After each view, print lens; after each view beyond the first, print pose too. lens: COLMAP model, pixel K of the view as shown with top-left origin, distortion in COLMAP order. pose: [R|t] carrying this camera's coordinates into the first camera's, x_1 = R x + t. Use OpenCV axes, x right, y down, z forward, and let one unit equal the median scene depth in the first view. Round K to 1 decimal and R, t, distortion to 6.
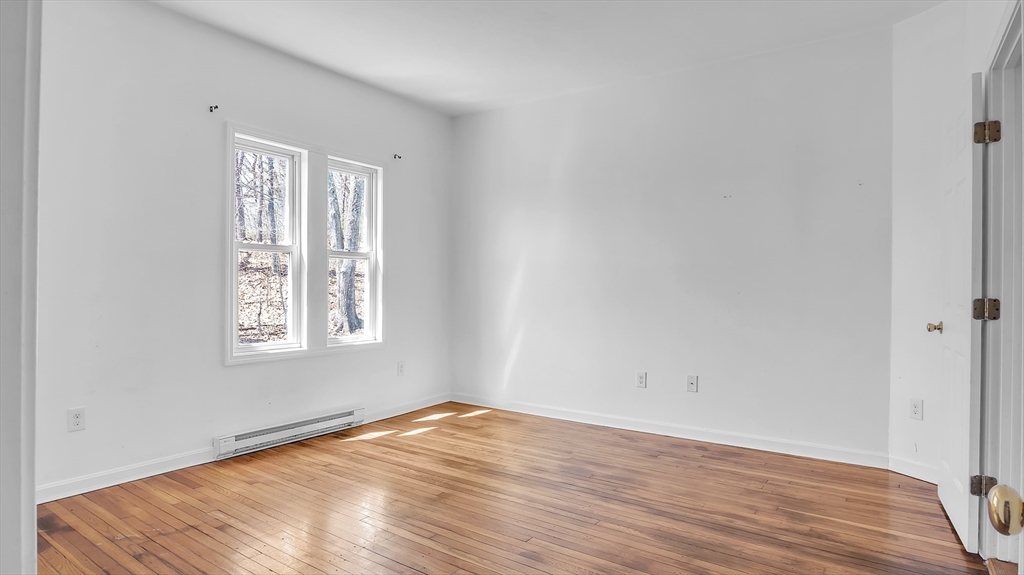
lens RADIAL K [[568.1, 0, 512.0], [0, 568.1, 287.5], [0, 0, 1]] dist [-0.011656, 0.000184]
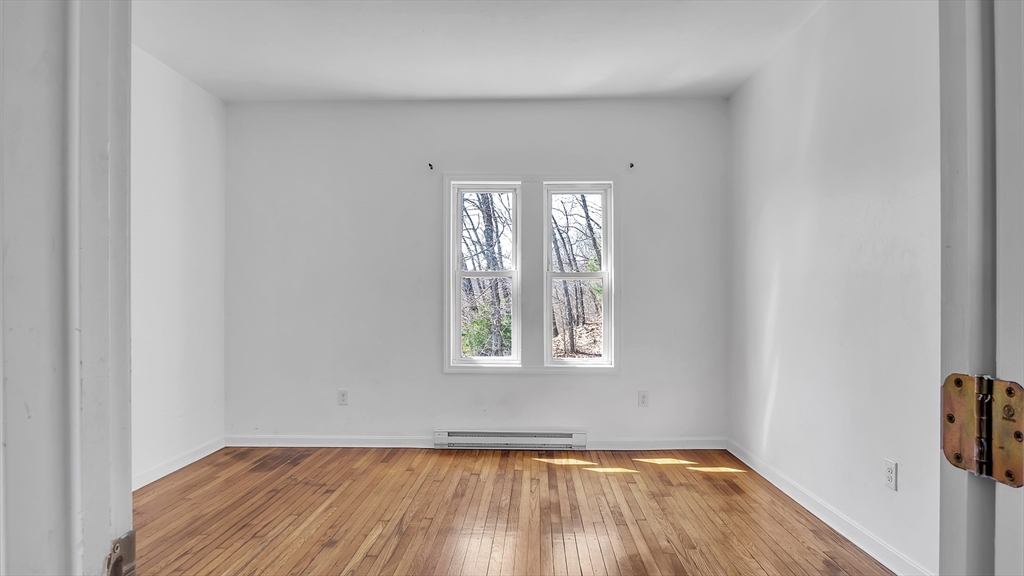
lens RADIAL K [[560.2, 0, 511.1], [0, 560.2, 297.5], [0, 0, 1]] dist [-0.006757, -0.000490]
pose [[0.544758, -0.012859, -0.838495, 0.602432], [0.000064, 0.999883, -0.015293, -0.005939], [0.838594, 0.008277, 0.544695, 0.471064]]
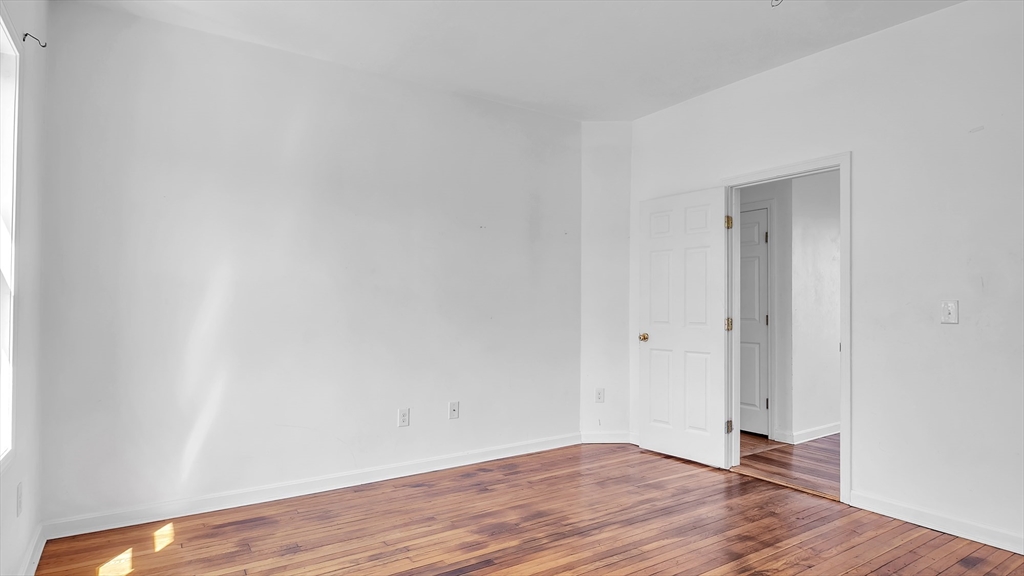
lens RADIAL K [[560.2, 0, 511.1], [0, 560.2, 297.5], [0, 0, 1]] dist [-0.006757, -0.000490]
pose [[0.364117, 0.007118, 0.931326, -0.654425], [0.005535, 0.999937, -0.009806, -0.020668], [-0.931337, 0.008726, 0.364055, 0.641804]]
